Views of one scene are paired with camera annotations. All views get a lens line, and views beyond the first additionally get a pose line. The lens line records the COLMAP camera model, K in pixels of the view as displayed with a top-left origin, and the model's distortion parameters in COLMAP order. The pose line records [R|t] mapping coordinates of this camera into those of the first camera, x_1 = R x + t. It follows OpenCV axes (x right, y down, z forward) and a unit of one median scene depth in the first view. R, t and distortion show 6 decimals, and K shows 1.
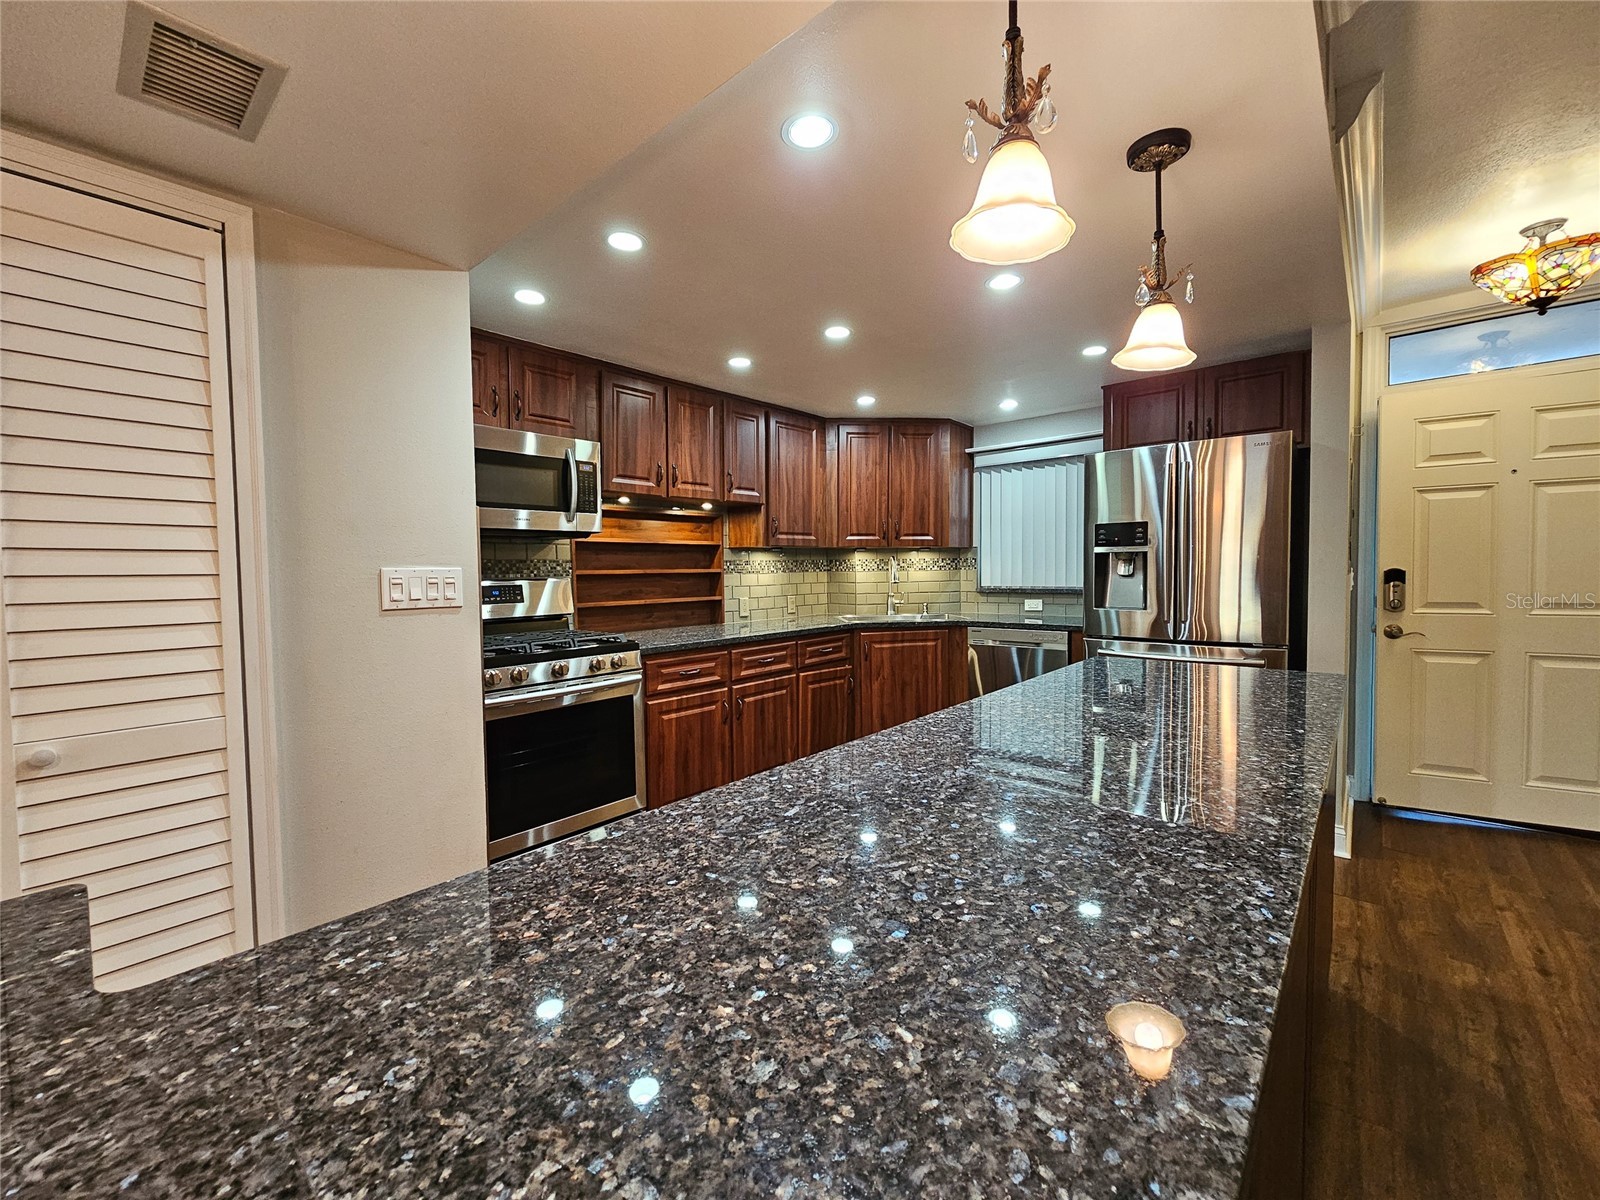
lens RADIAL K [[653.7, 0, 794.8], [0, 653.7, 598.6], [0, 0, 1]] dist [0.000502, -0.000867]
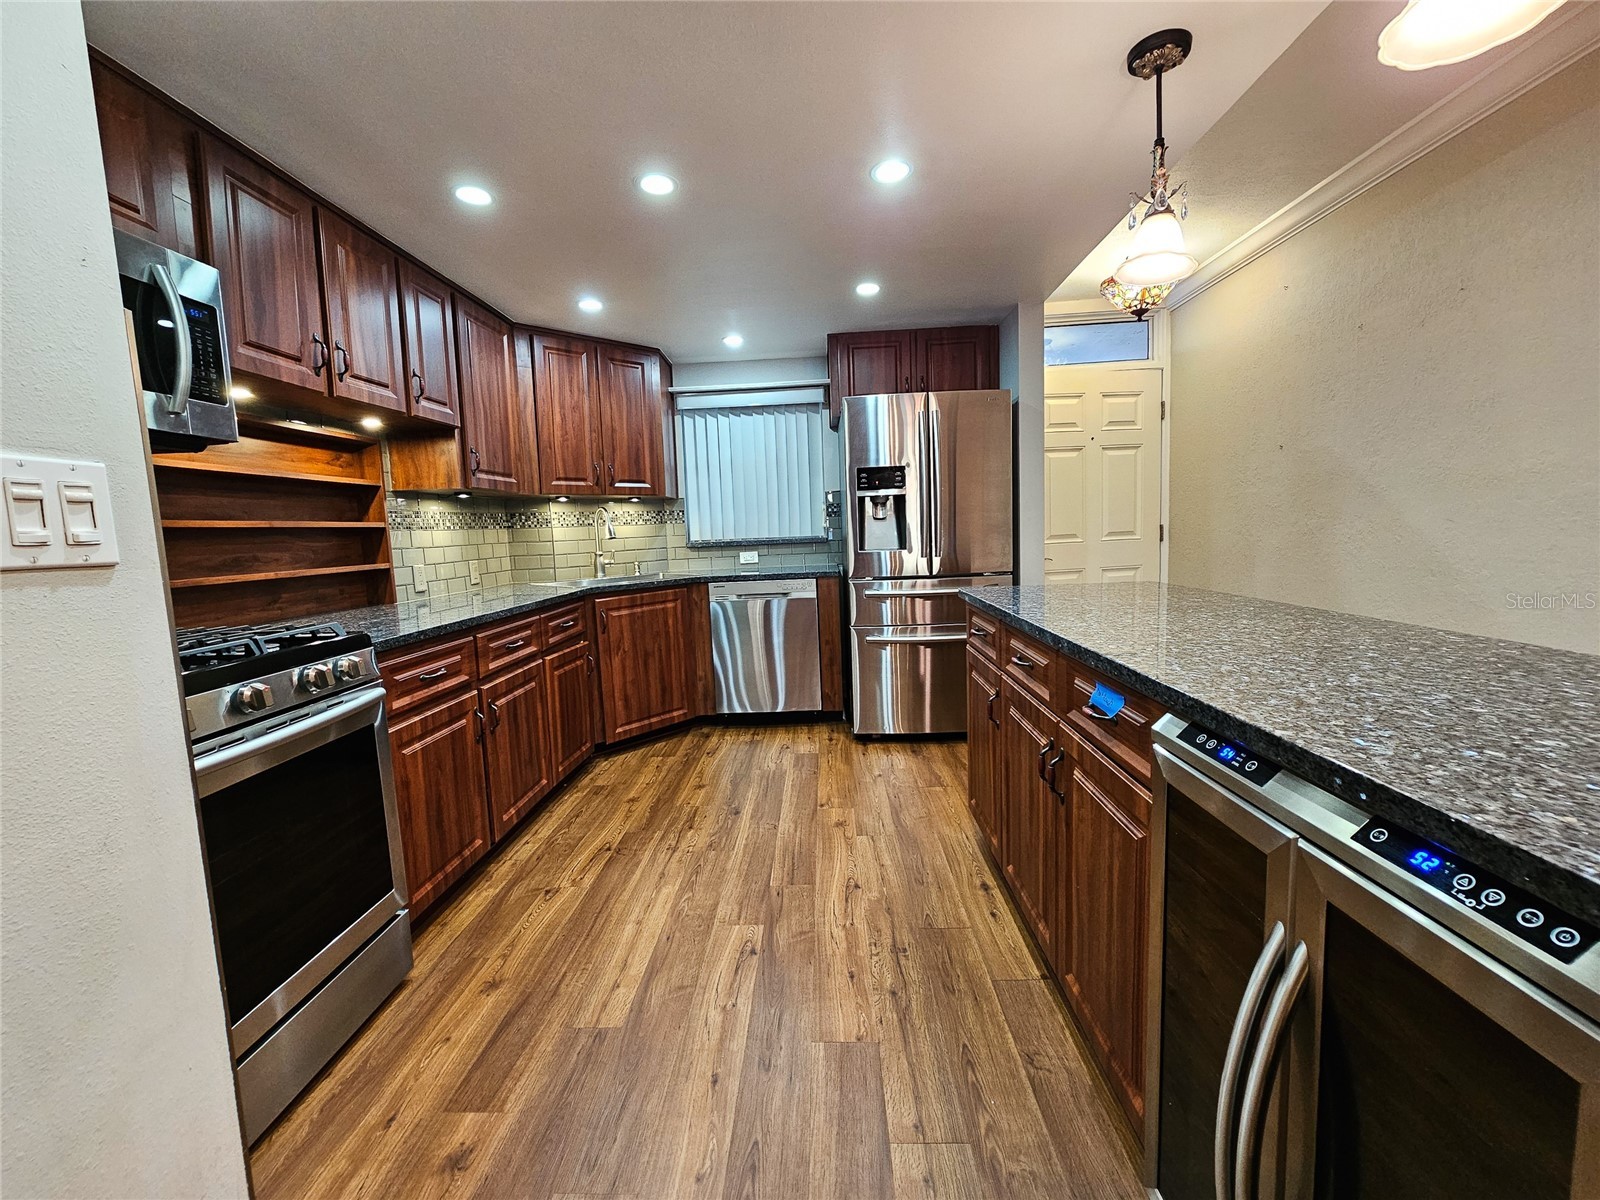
lens RADIAL K [[653.7, 0, 794.8], [0, 653.7, 598.6], [0, 0, 1]] dist [0.000502, -0.000867]
pose [[0.778148, -0.084982, 0.622305, -0.228461], [0.058732, 0.996308, 0.062617, 0.016549], [-0.625328, -0.012176, 0.780267, 0.232811]]
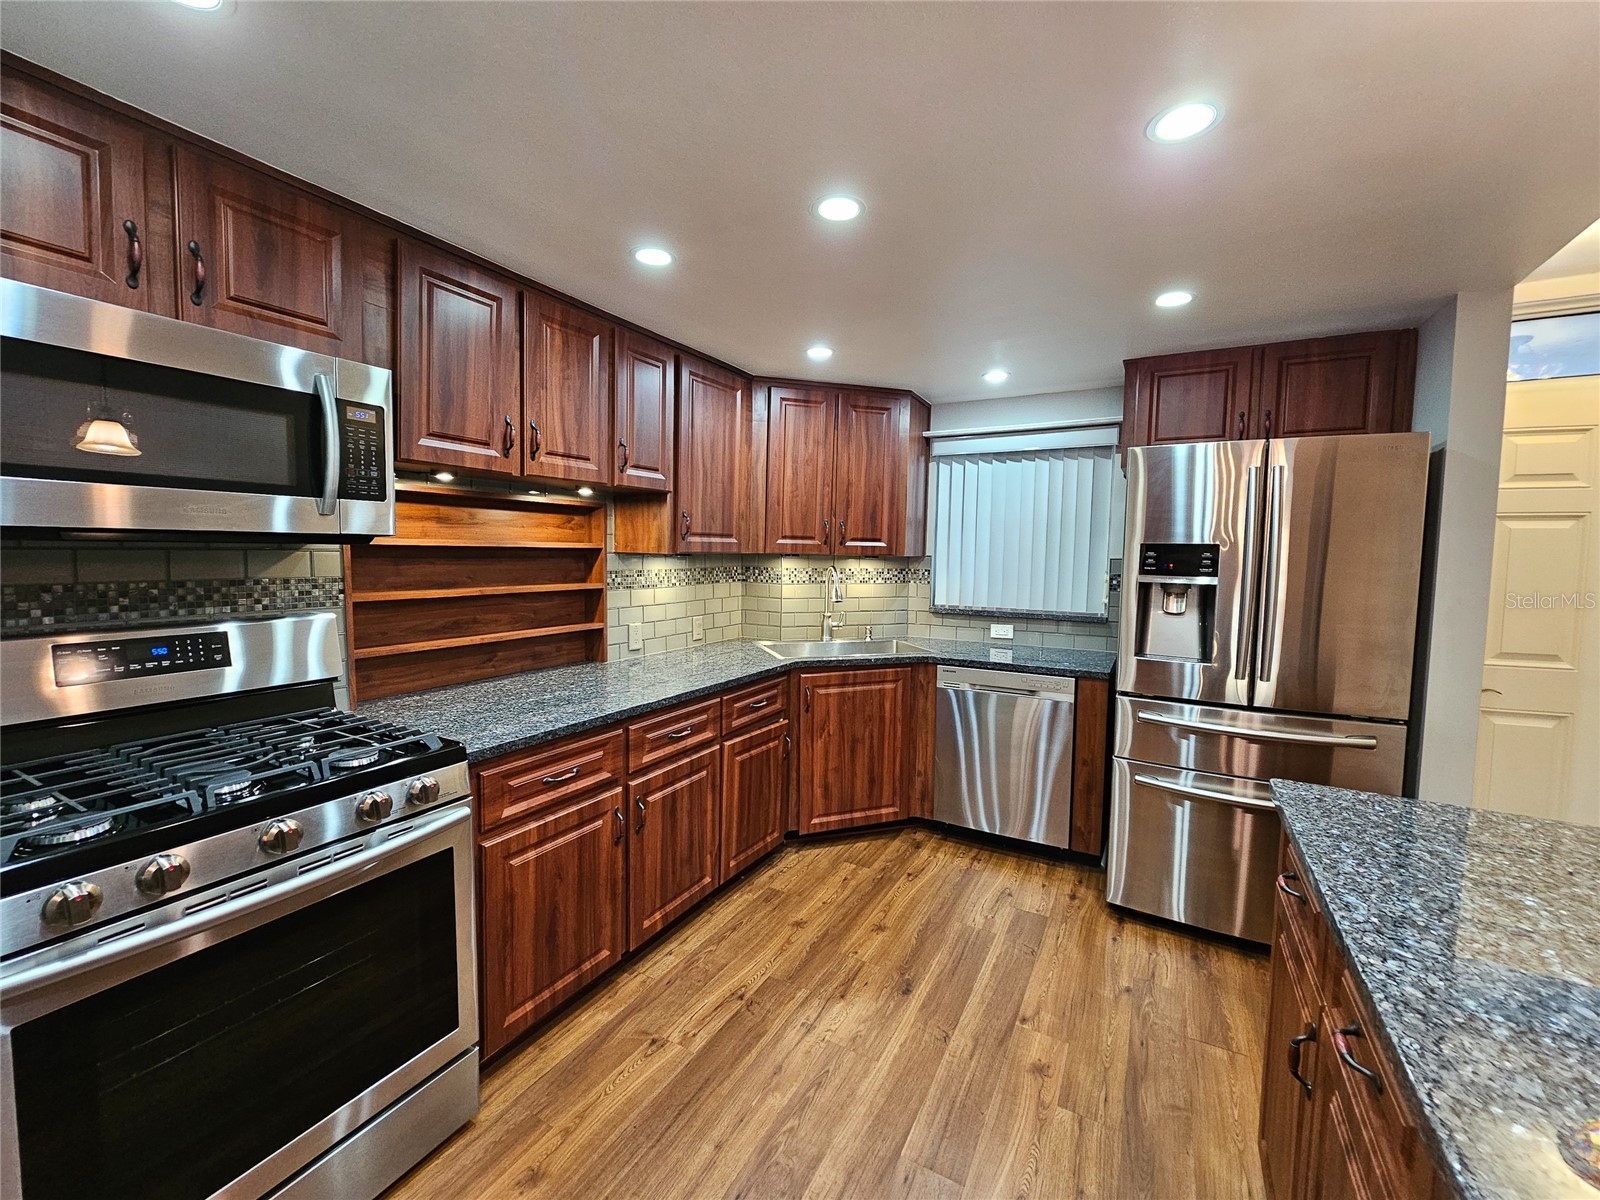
lens RADIAL K [[653.7, 0, 794.8], [0, 653.7, 598.6], [0, 0, 1]] dist [0.000502, -0.000867]
pose [[0.977383, 0.012491, 0.211110, -0.066322], [-0.018355, 0.999498, 0.025841, -0.055414], [-0.210681, -0.029131, 0.977121, 0.314489]]
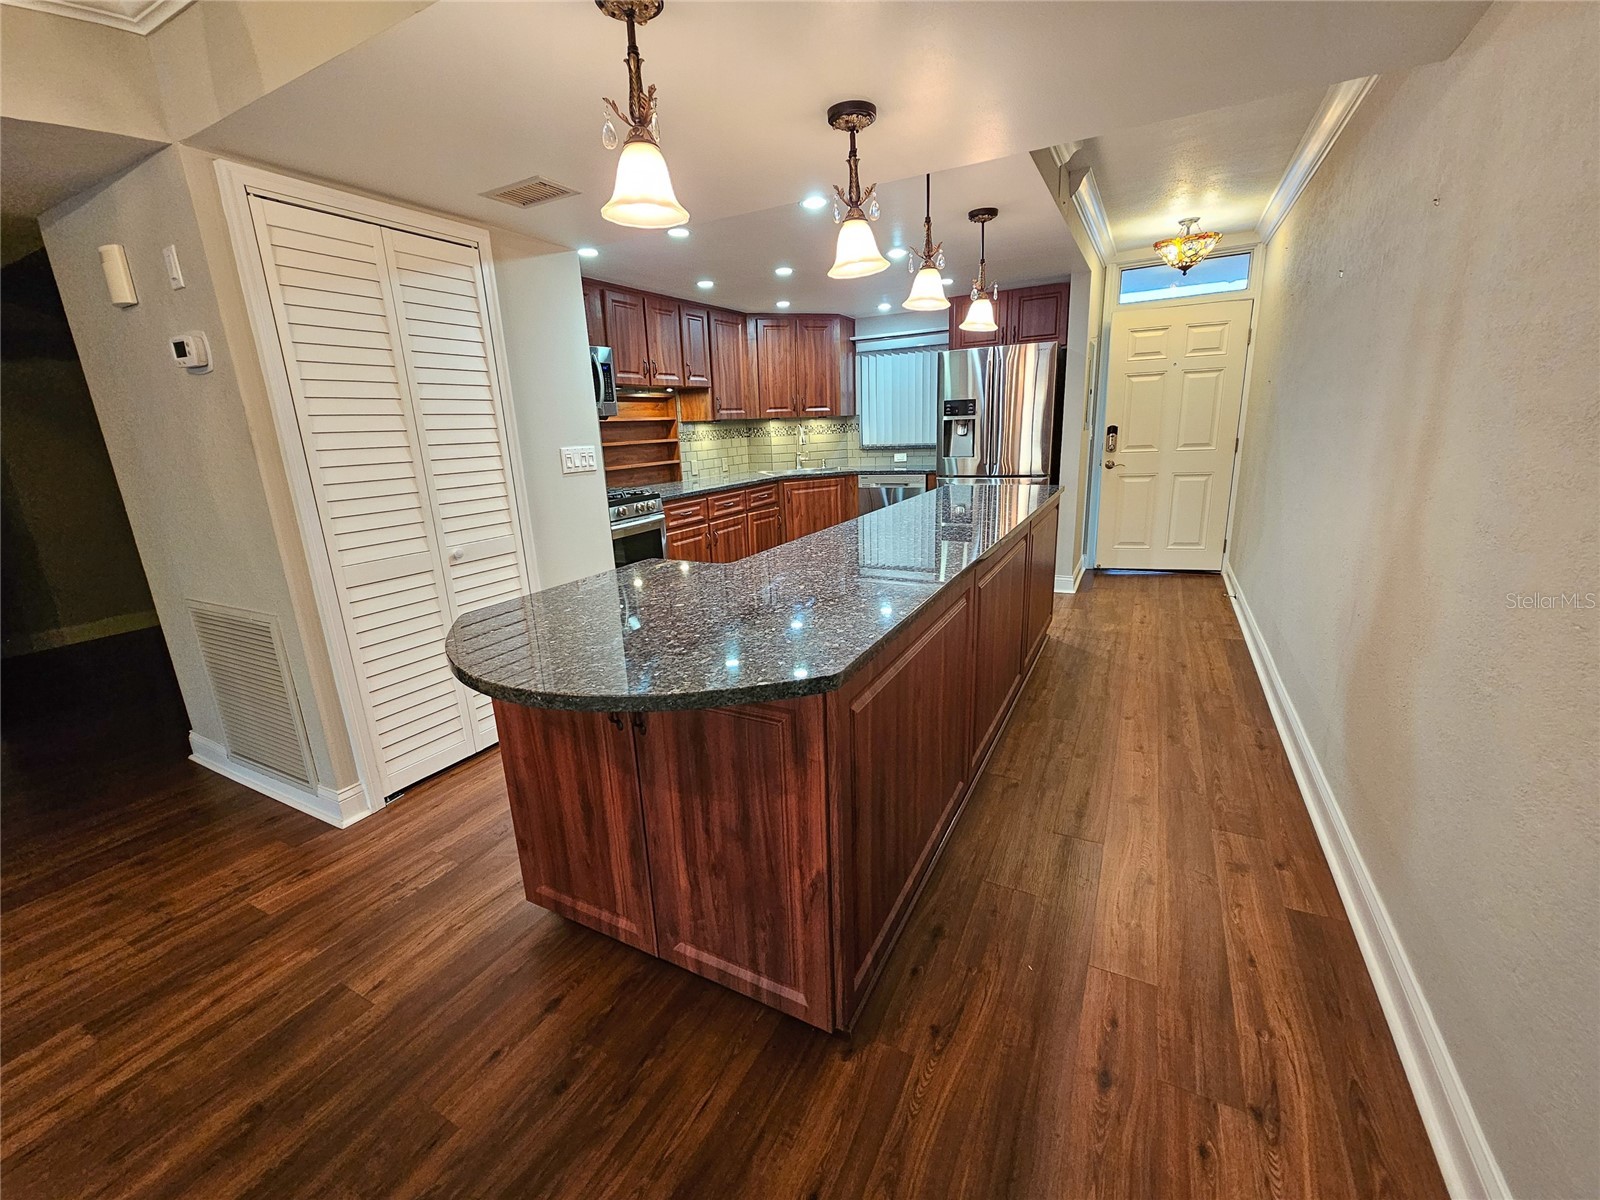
lens RADIAL K [[653.7, 0, 794.8], [0, 653.7, 598.6], [0, 0, 1]] dist [0.000502, -0.000867]
pose [[0.972957, -0.085900, 0.214419, -0.209479], [0.039540, 0.976515, 0.211790, -0.000556], [-0.227576, -0.197584, 0.953504, -0.394815]]
